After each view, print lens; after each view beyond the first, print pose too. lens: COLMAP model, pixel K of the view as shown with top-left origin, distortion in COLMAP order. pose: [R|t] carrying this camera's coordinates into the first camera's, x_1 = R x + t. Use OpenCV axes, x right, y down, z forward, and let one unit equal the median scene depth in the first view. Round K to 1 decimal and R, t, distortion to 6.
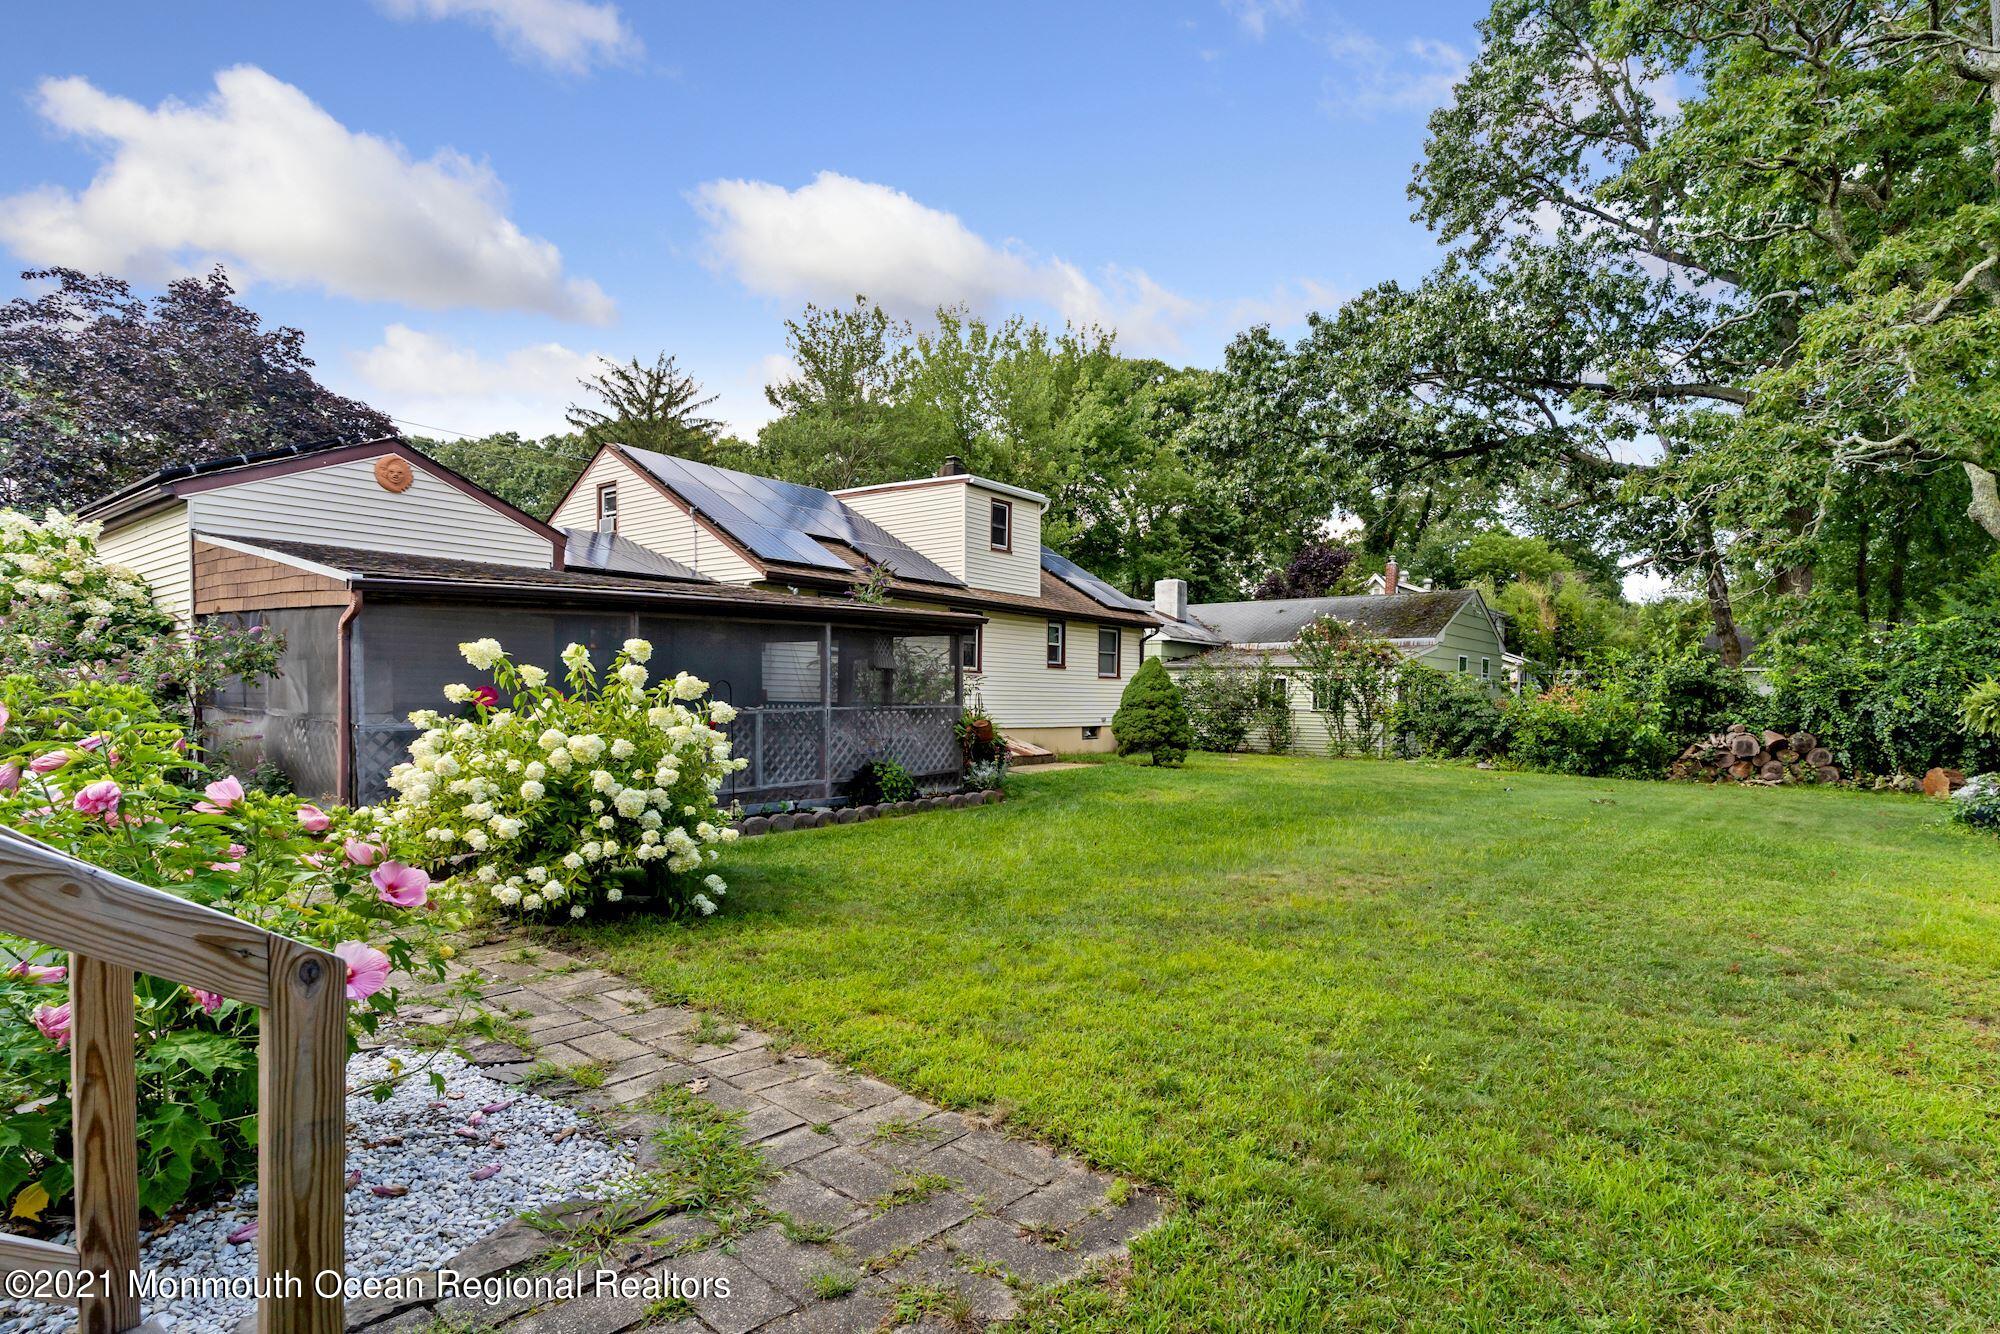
lens RADIAL K [[1031.8, 0, 1009.8], [0, 1031.8, 670.0], [0, 0, 1]] dist [-0.017115, 0.000061]
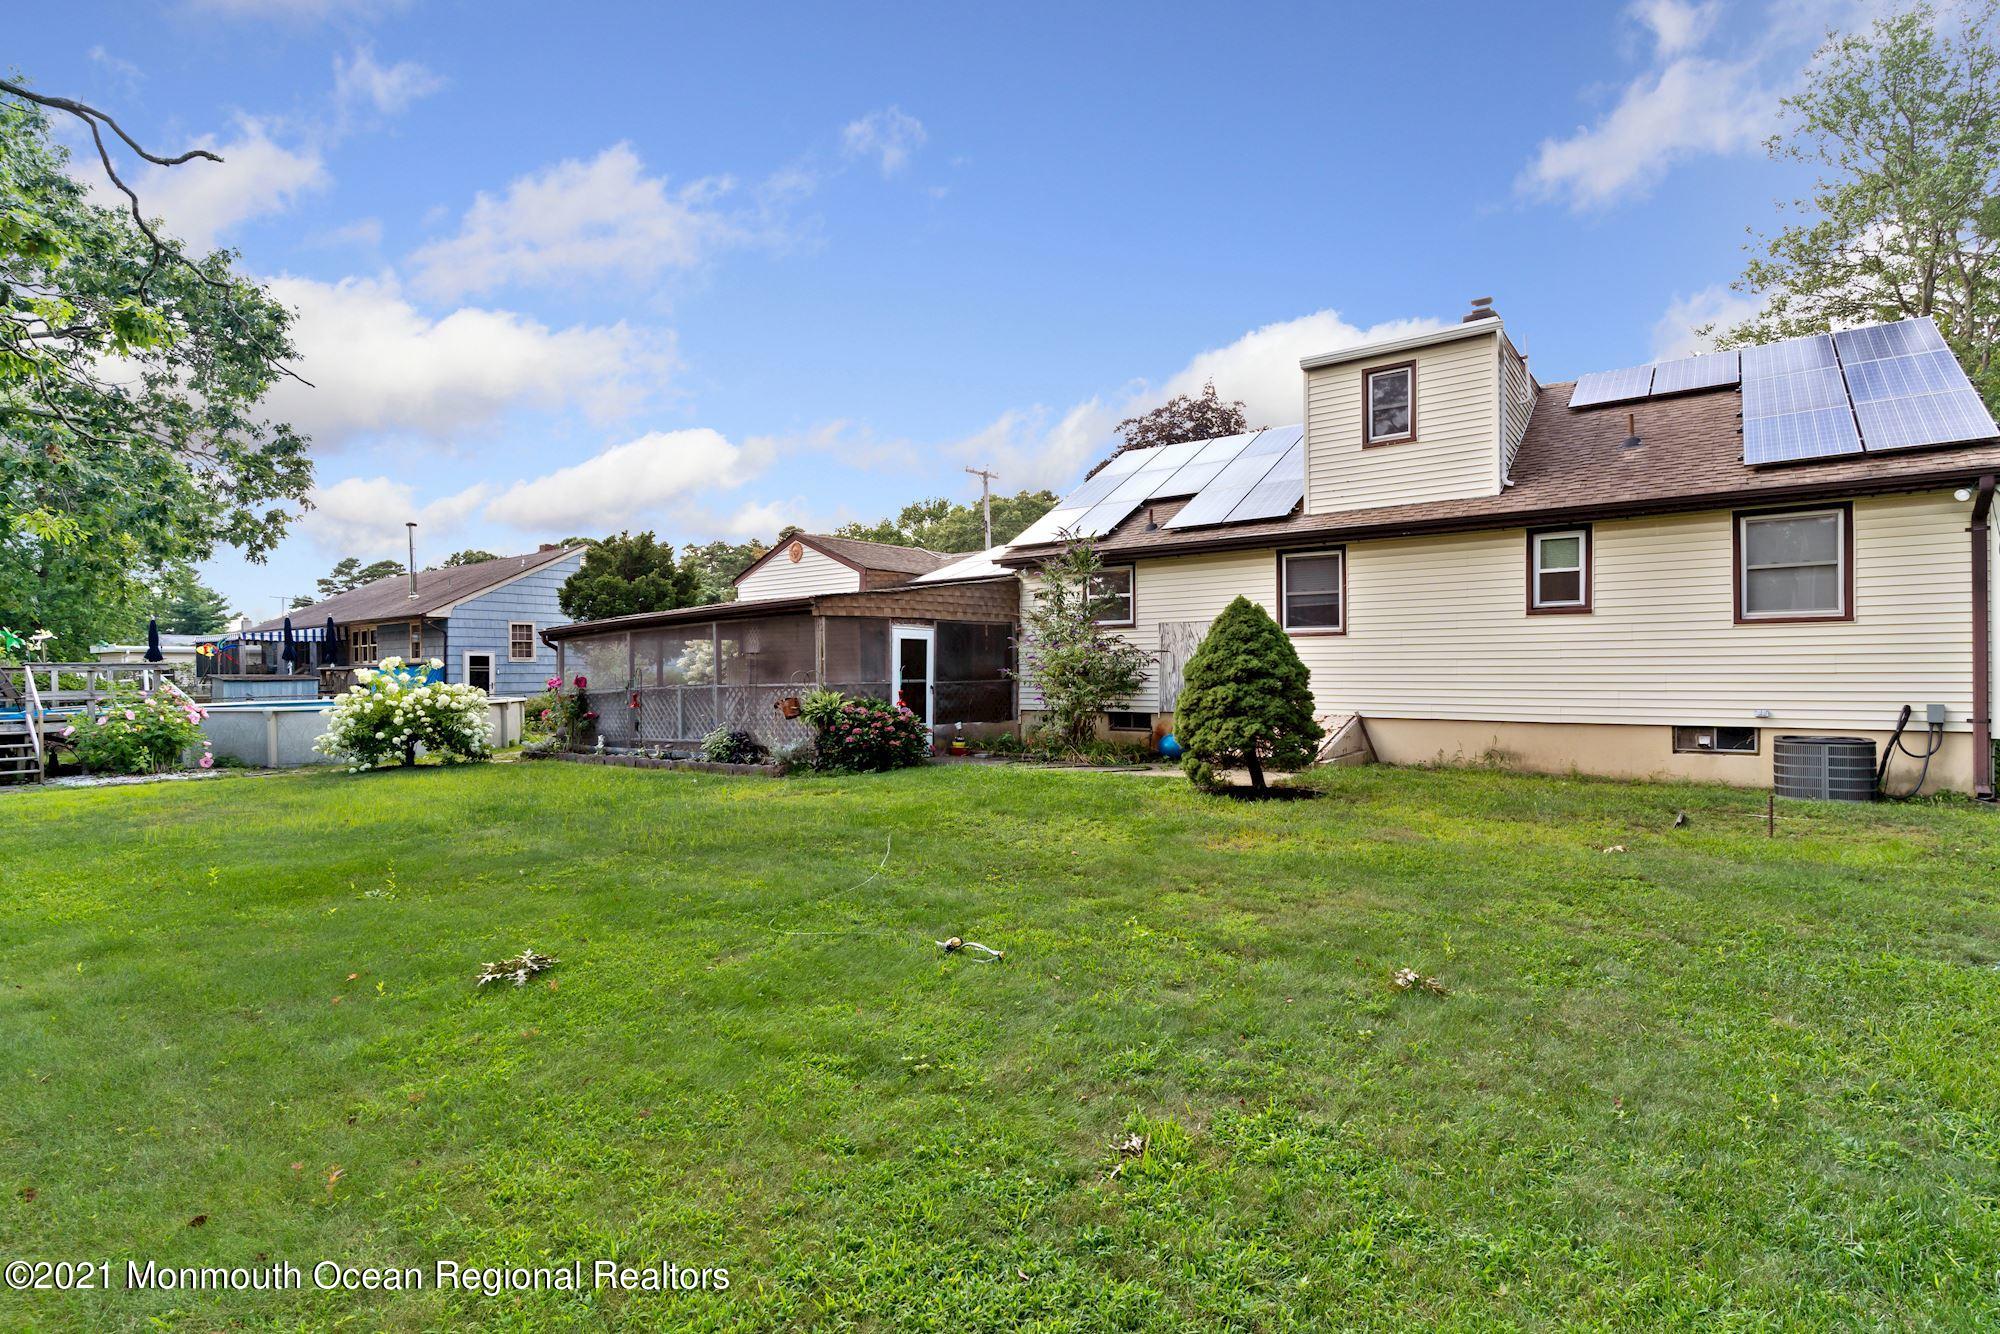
lens RADIAL K [[1031.8, 0, 1009.8], [0, 1031.8, 670.0], [0, 0, 1]] dist [-0.017115, 0.000061]
pose [[-0.071684, -0.006292, -0.997408, 0.666033], [0.027976, 0.999574, -0.008317, 0.026518], [0.997035, -0.028499, -0.071478, 0.816840]]
